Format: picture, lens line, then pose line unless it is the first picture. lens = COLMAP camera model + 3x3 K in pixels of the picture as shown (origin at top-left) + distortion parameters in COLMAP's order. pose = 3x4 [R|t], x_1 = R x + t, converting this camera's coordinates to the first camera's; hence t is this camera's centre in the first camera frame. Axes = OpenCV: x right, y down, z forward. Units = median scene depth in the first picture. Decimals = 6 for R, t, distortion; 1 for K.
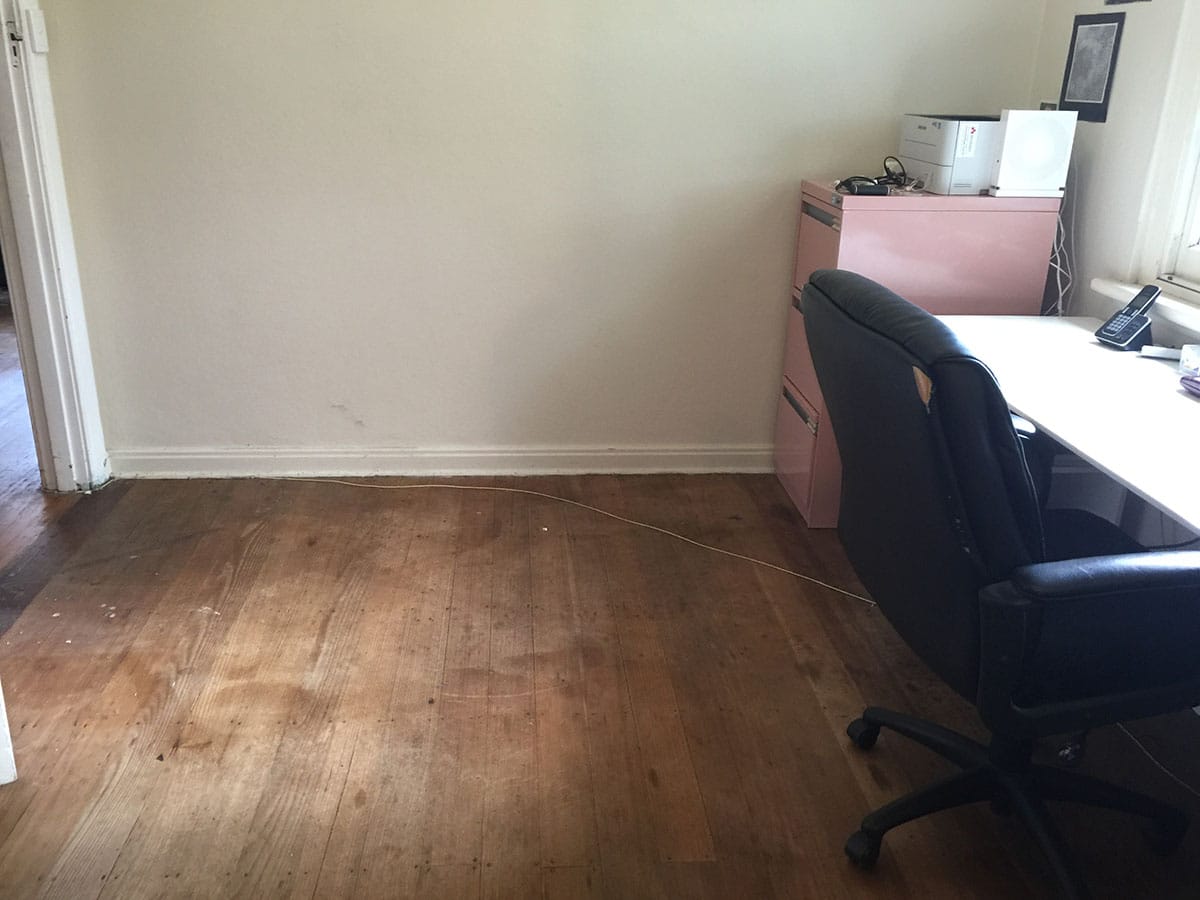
lens RADIAL K [[1022.8, 0, 598.2], [0, 1022.8, 450.2], [0, 0, 1]] dist [0.071898, -0.090904]
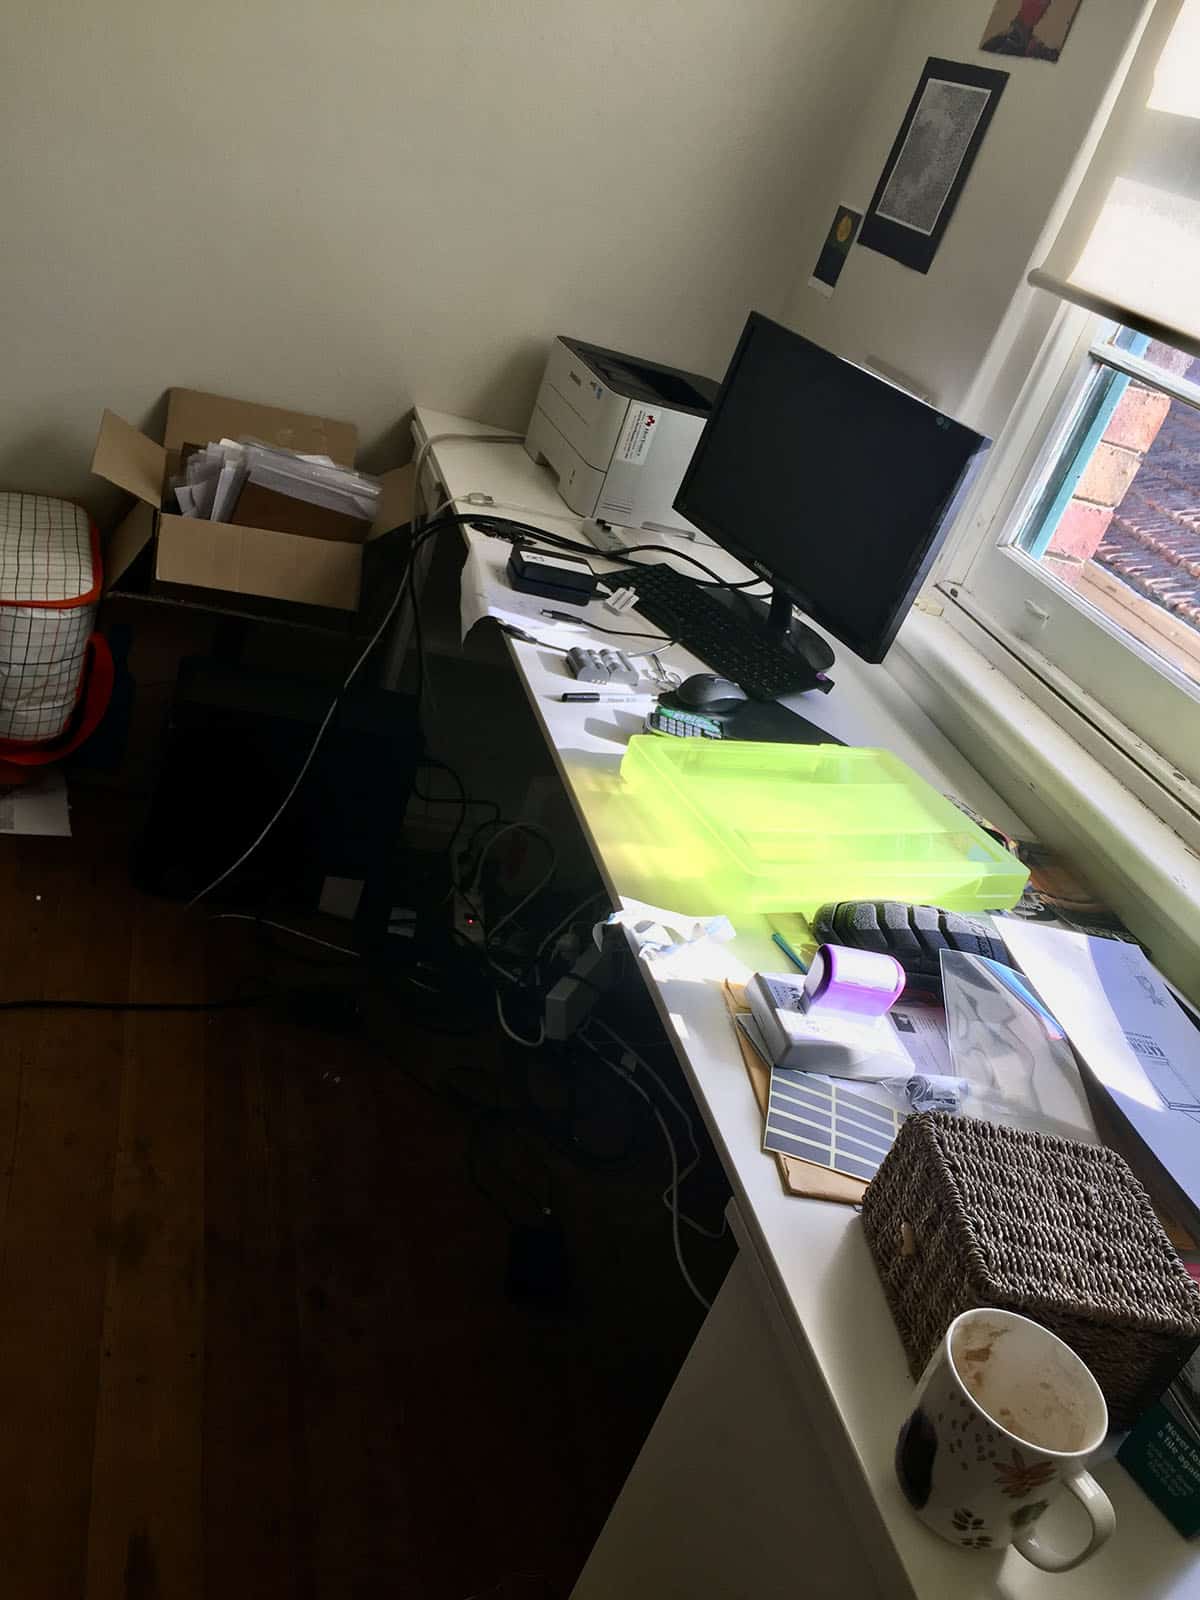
lens RADIAL K [[1363.7, 0, 611.3], [0, 1363.7, 792.2], [0, 0, 1]] dist [0.071898, -0.090904]
pose [[0.941165, 0.171083, 0.291443, 0.171105], [-0.213537, 0.969478, 0.120477, -0.105269], [-0.261936, -0.175623, 0.948971, 0.311849]]
